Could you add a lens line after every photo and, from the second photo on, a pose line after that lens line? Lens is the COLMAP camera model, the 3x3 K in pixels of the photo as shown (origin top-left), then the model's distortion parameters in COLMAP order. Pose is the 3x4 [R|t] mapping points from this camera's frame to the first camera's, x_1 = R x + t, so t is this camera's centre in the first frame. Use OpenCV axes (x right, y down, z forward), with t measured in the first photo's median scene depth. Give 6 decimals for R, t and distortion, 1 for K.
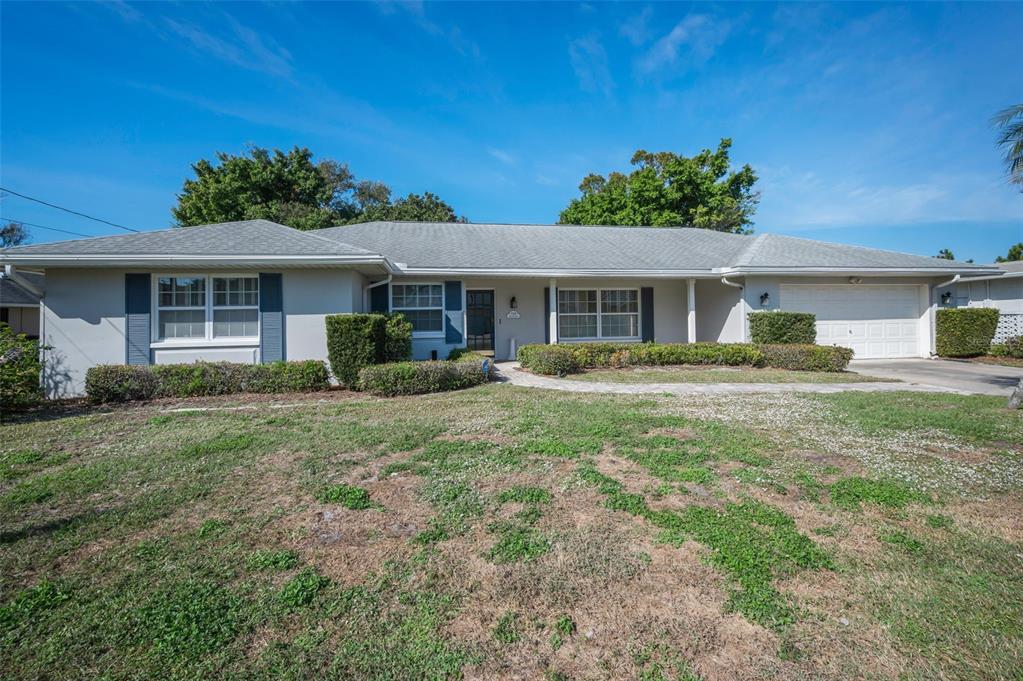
lens RADIAL K [[417.3, 0, 512.5], [0, 417.3, 308.5], [0, 0, 1]] dist [-0.001397, -0.000147]
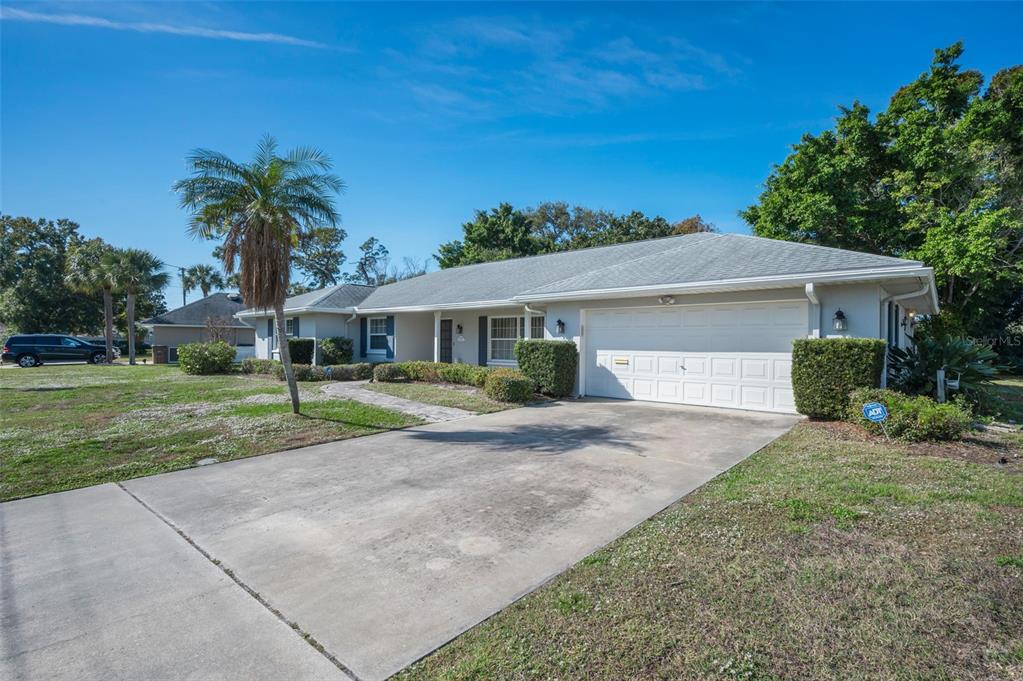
lens RADIAL K [[484.6, 0, 535.2], [0, 484.6, 305.4], [0, 0, 1]] dist [-0.001827, 0.000465]
pose [[0.668258, -0.038897, -0.742912, 1.362705], [0.005289, 0.998855, -0.047539, -0.016781], [0.743911, 0.027839, 0.667699, 0.221566]]
